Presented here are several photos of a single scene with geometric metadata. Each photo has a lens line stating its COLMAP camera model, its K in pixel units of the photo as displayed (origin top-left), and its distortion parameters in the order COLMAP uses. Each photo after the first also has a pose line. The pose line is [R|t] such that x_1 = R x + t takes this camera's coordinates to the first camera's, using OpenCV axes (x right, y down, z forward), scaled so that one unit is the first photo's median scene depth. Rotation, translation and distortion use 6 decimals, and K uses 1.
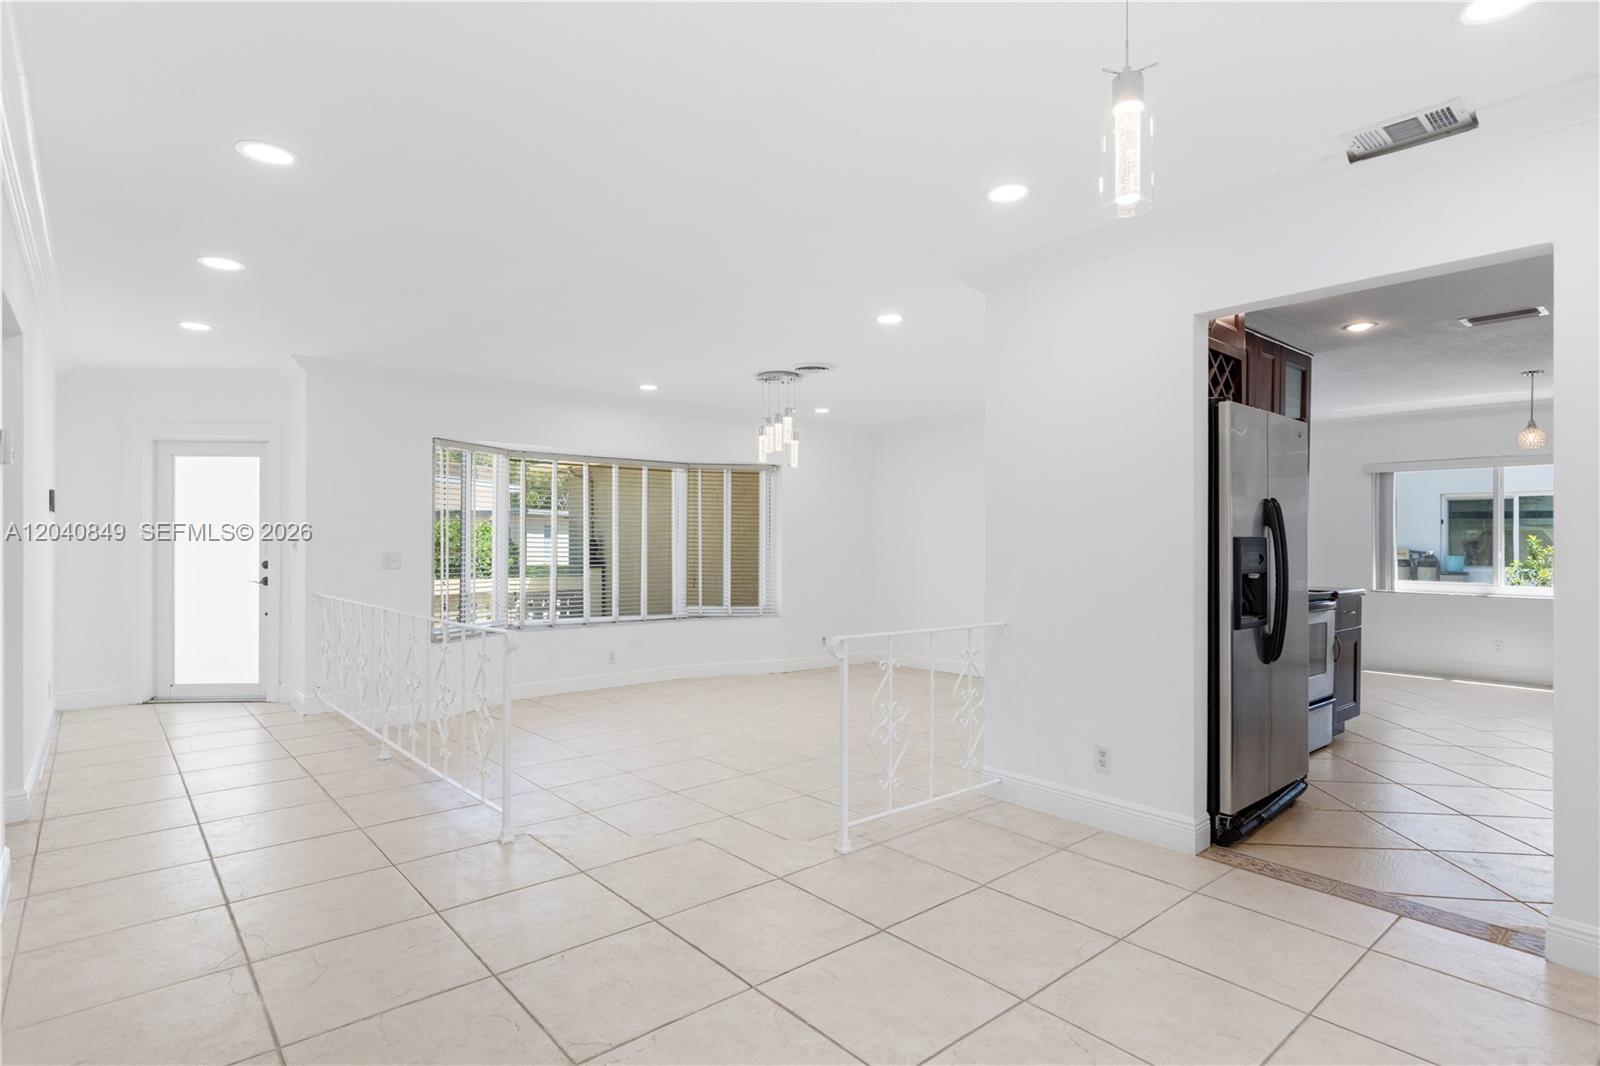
lens RADIAL K [[825.2, 0, 804.8], [0, 825.2, 538.3], [0, 0, 1]] dist [0.004404, 0.000493]
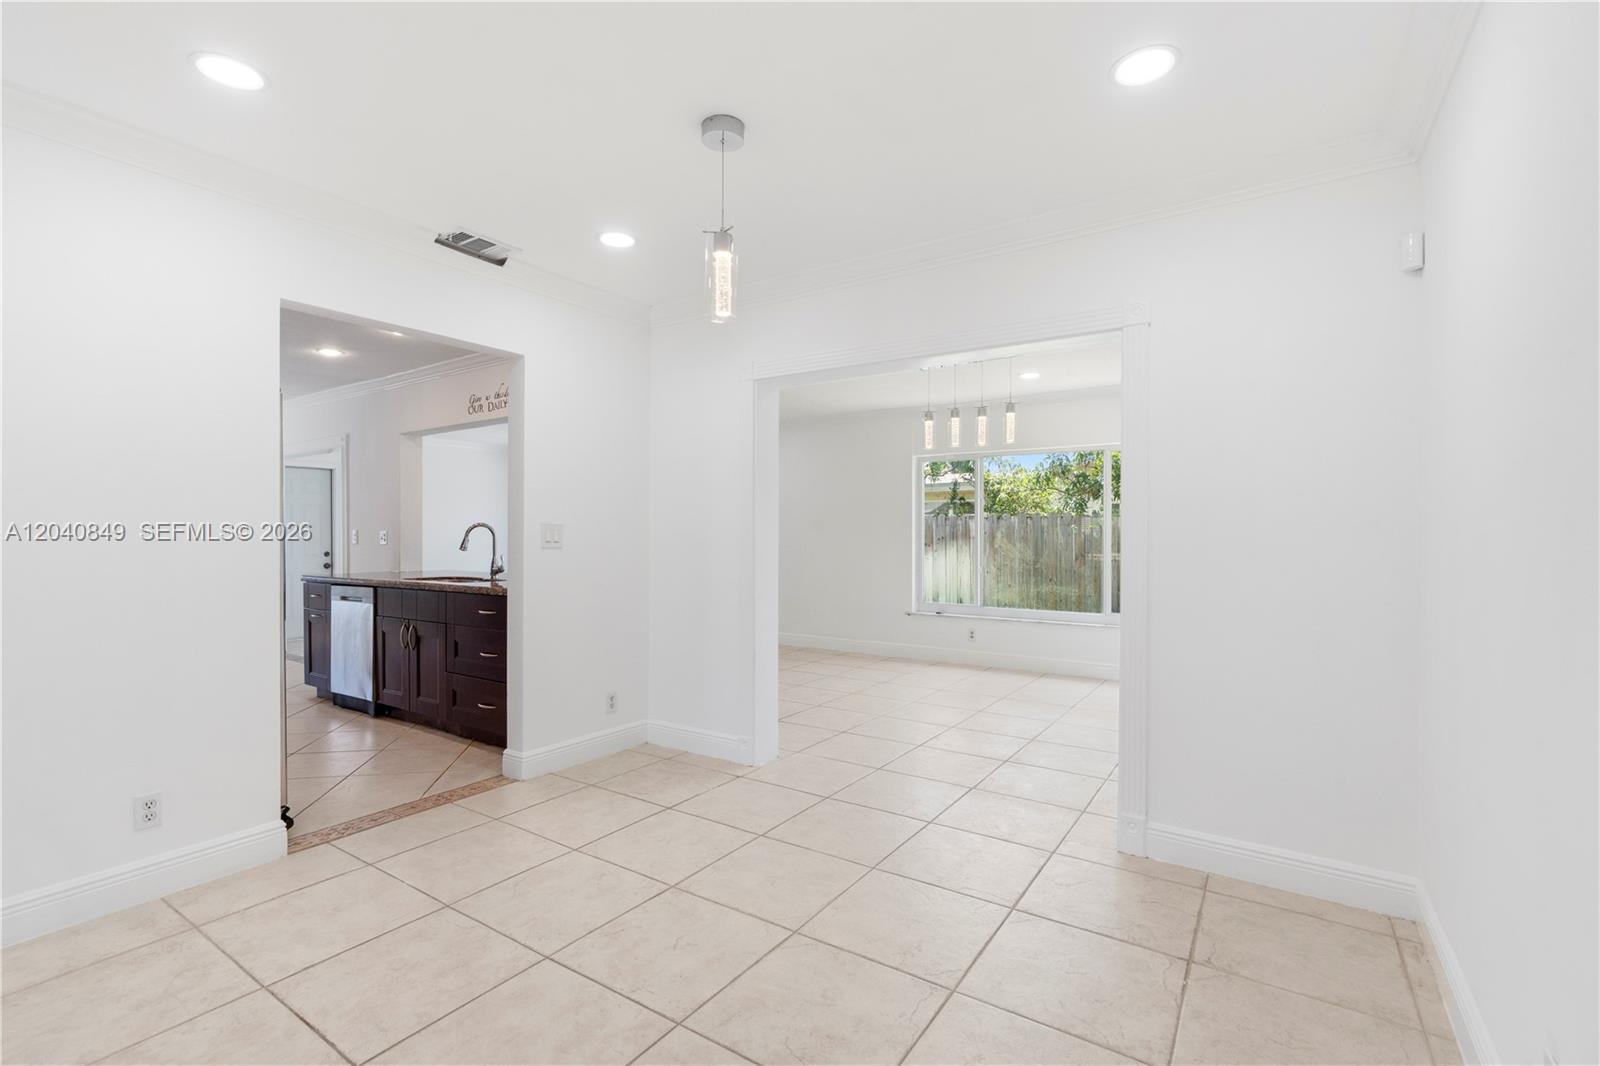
lens RADIAL K [[721.2, 0, 805.5], [0, 721.2, 524.4], [0, 0, 1]] dist [-0.004945, 0.001093]
pose [[-0.255331, 0.002284, 0.966851, -0.532488], [-0.000299, 0.999997, -0.002441, -0.005753], [-0.966854, -0.000912, -0.255329, 0.656818]]
